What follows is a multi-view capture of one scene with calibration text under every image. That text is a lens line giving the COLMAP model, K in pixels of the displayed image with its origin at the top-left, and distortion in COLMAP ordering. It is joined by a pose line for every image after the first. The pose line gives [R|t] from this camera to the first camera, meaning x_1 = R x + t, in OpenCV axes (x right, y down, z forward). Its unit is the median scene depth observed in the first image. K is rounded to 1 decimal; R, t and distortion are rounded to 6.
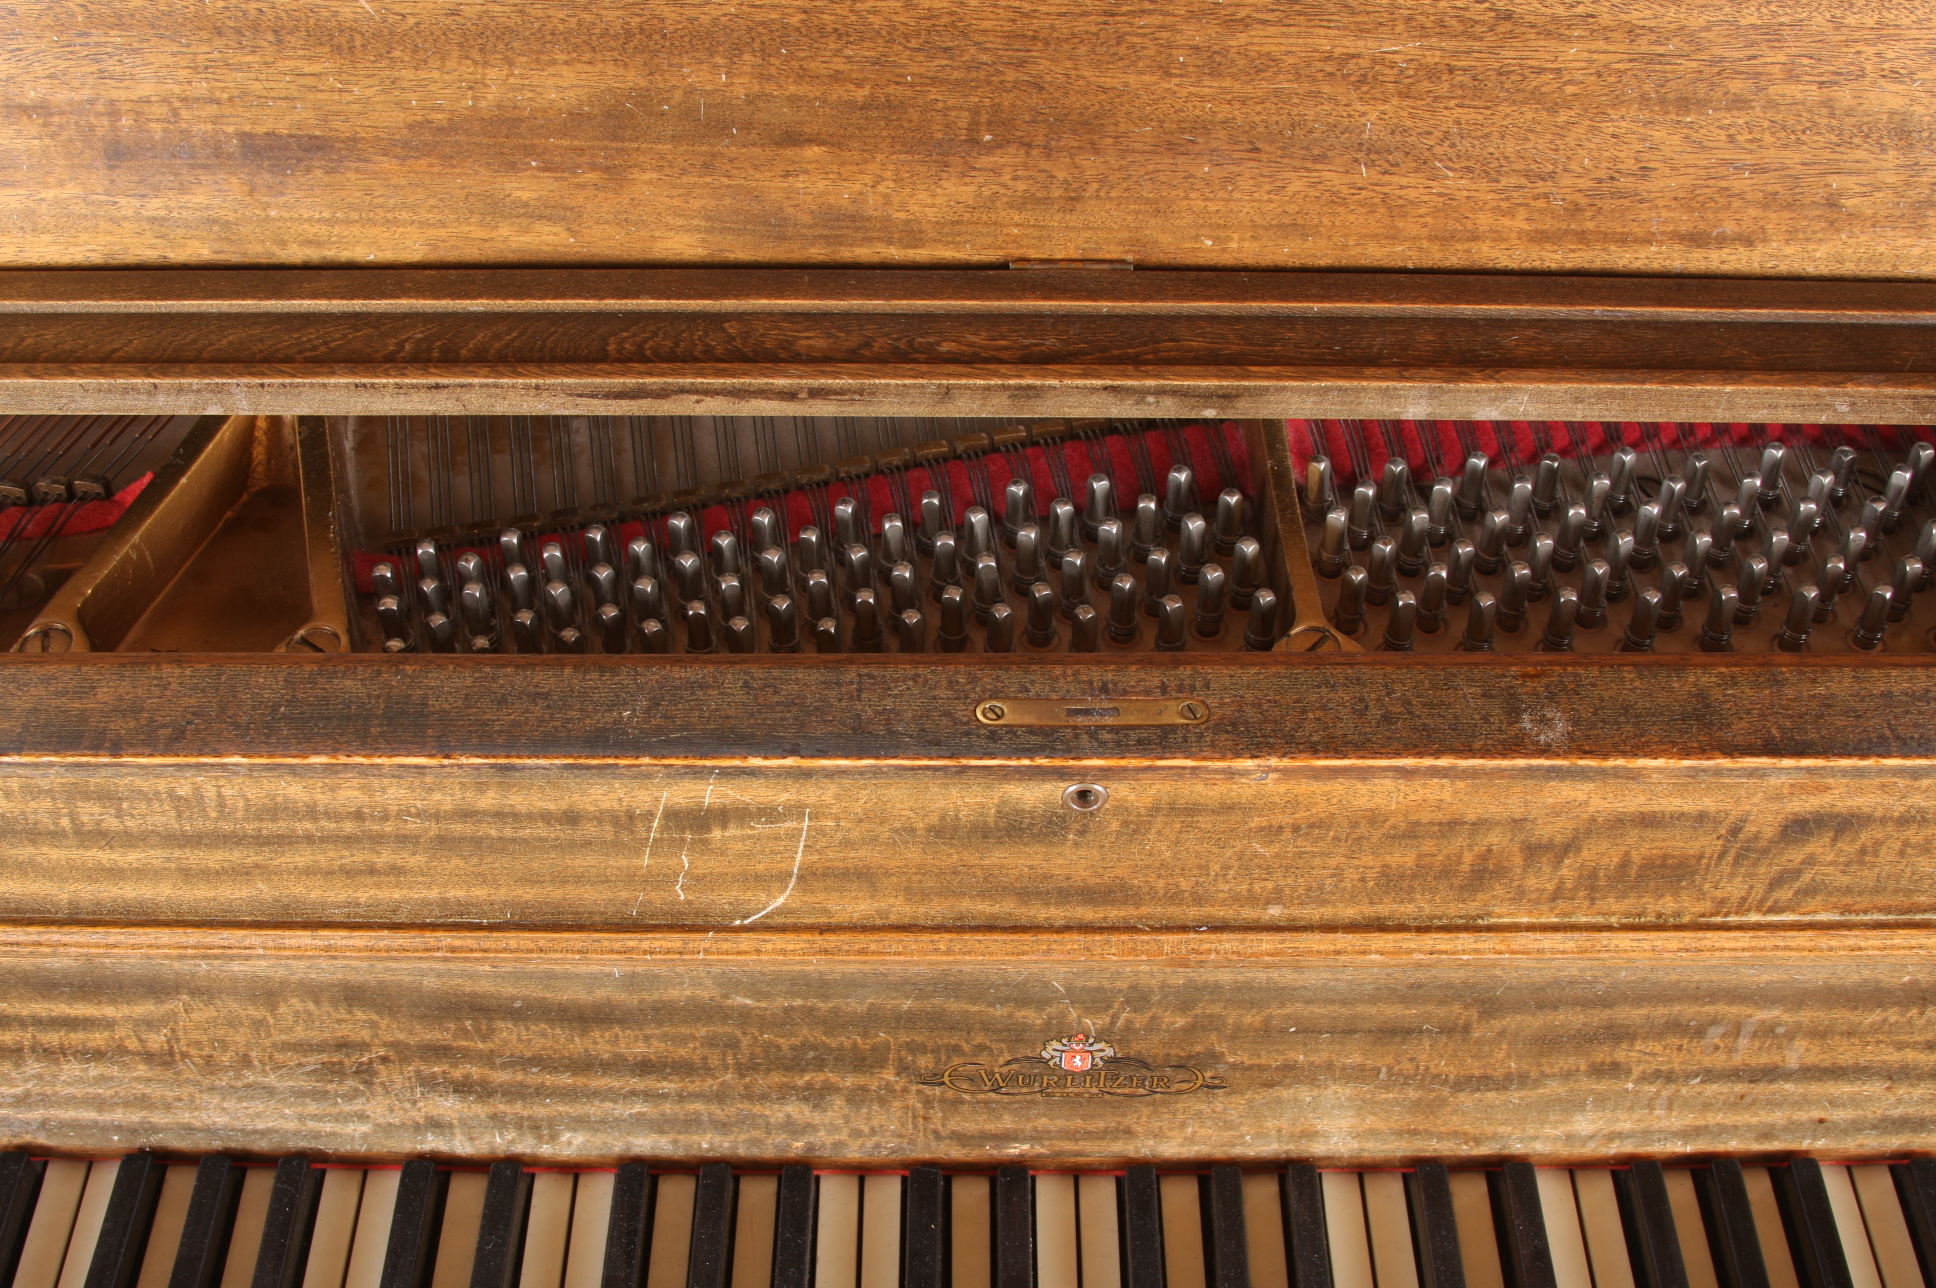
lens RADIAL K [[2552.7, 0, 966.5], [0, 2552.7, 681.8], [0, 0, 1]] dist [-0.153449, 0.090656]
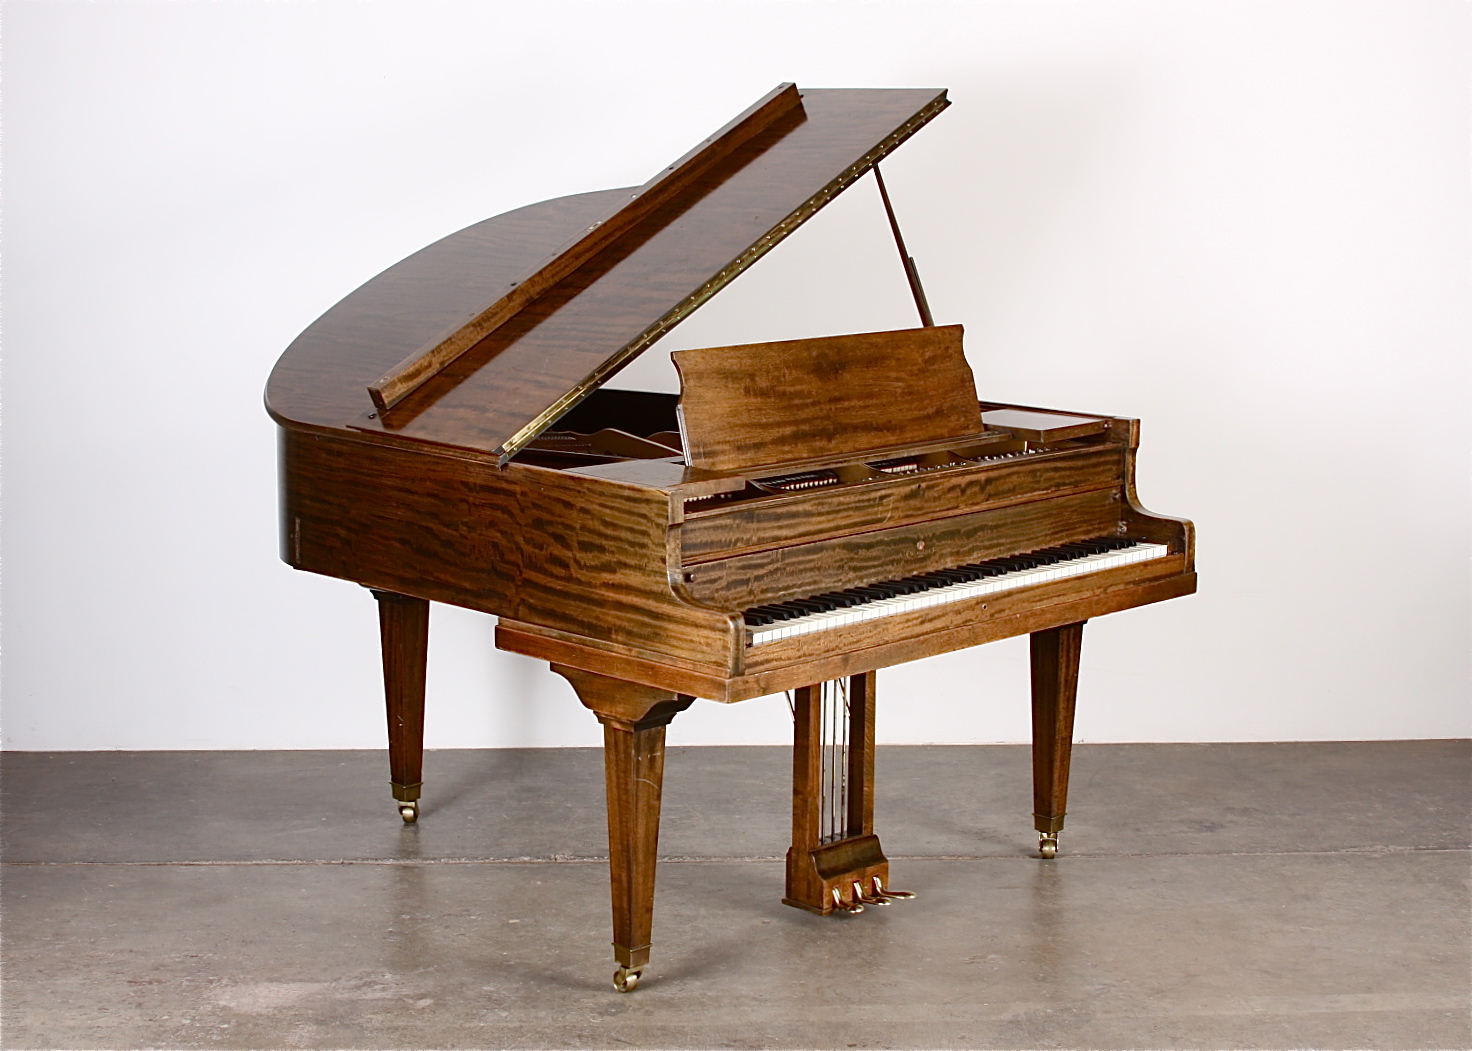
lens RADIAL K [[2691.0, 0, 736.0], [0, 2691.0, 525.5], [0, 0, 1]] dist [-0.188020, -0.065735]
pose [[0.695675, -0.121609, 0.707988, -4.893427], [0.511018, 0.776450, -0.368763, 2.289879], [-0.504872, 0.618334, 0.602301, -2.747663]]
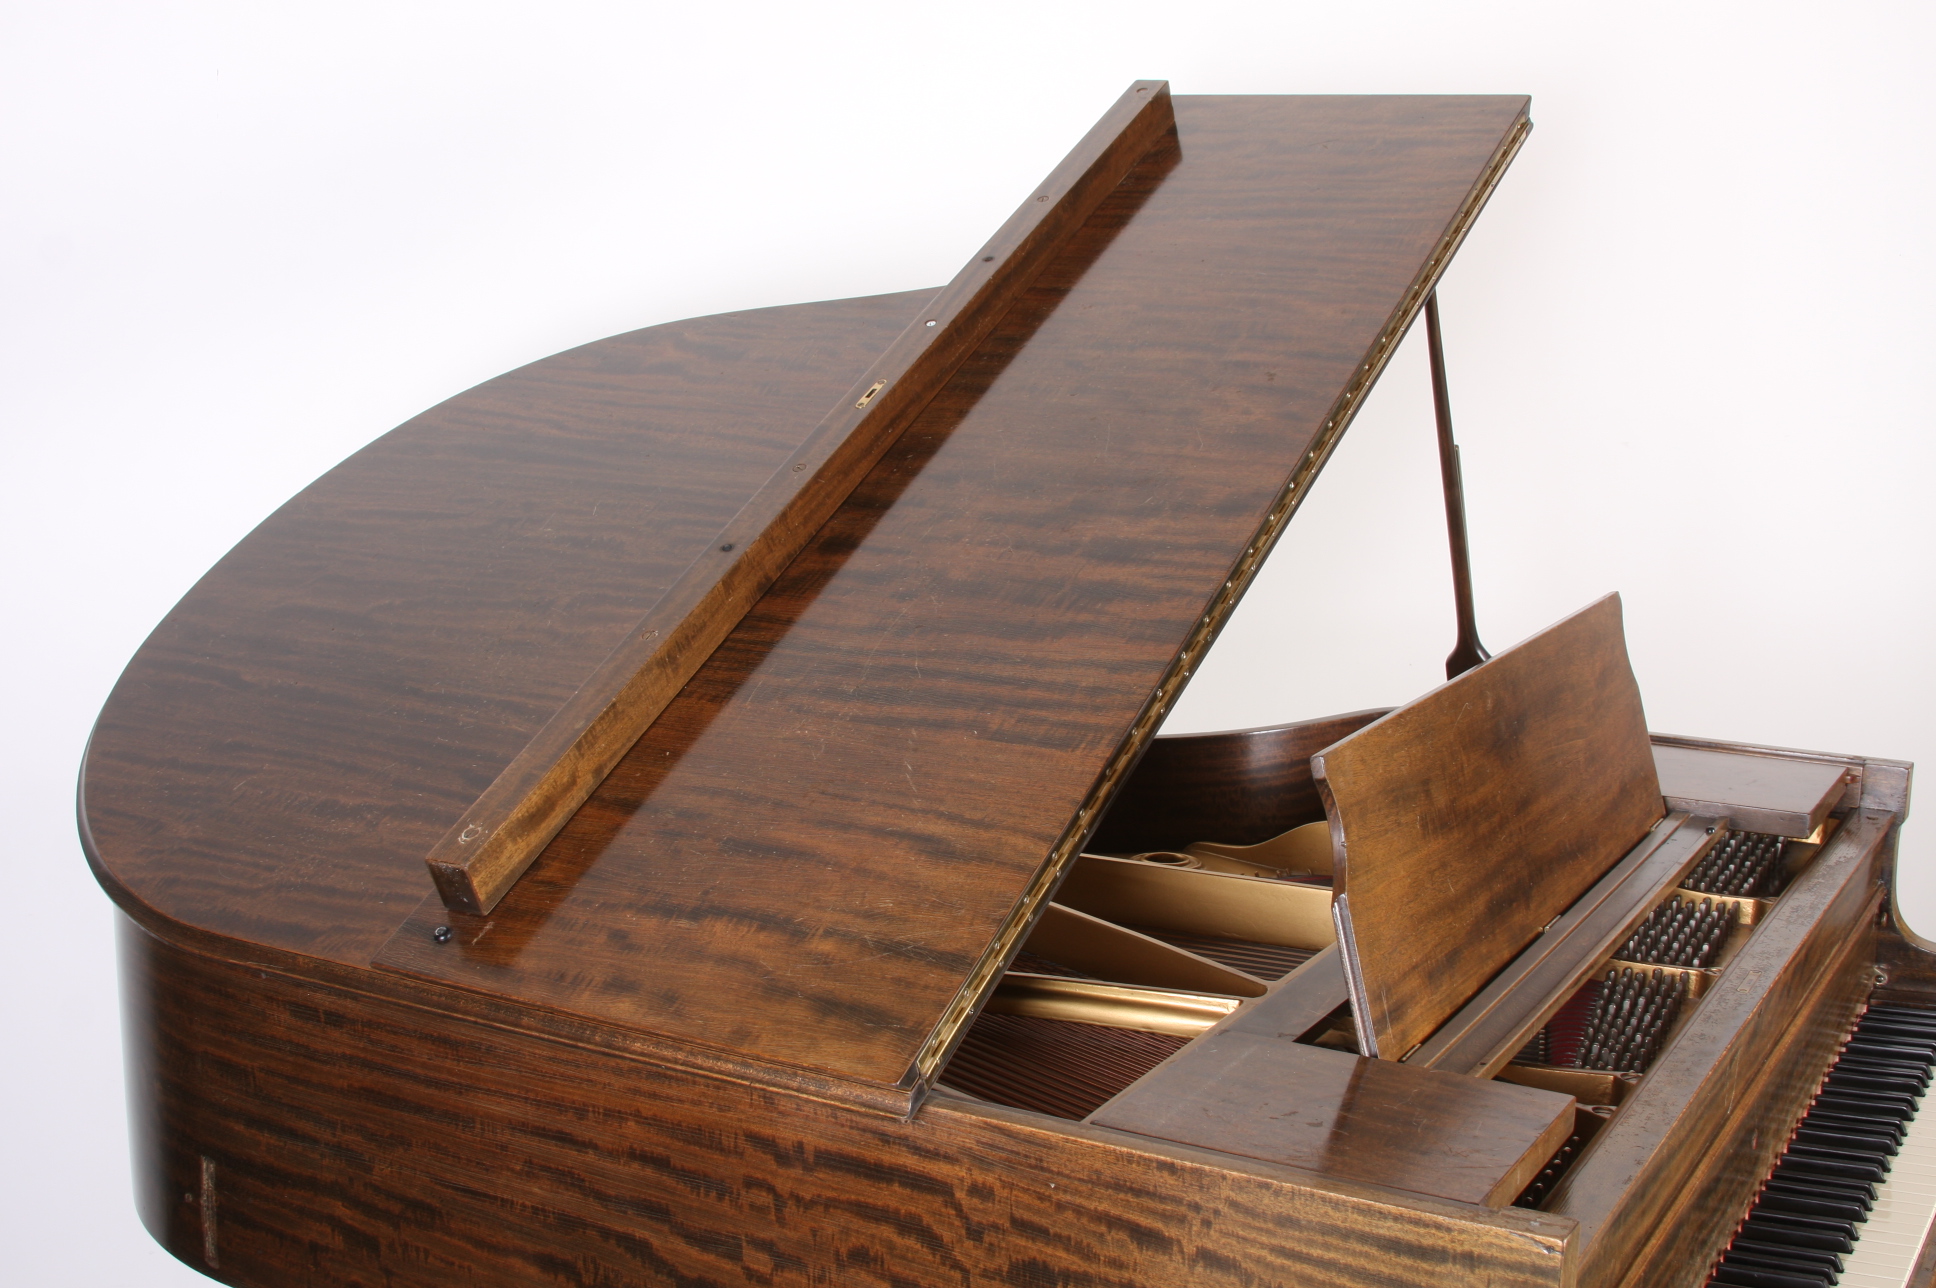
lens RADIAL K [[2579.3, 0, 968.0], [0, 2579.3, 644.0], [0, 0, 1]] dist [-0.187039, 0.040900]
pose [[0.473383, -0.159873, 0.866227, -2.570637], [0.618968, 0.760053, -0.197982, -0.240974], [-0.626727, 0.629888, 0.458753, -0.036821]]
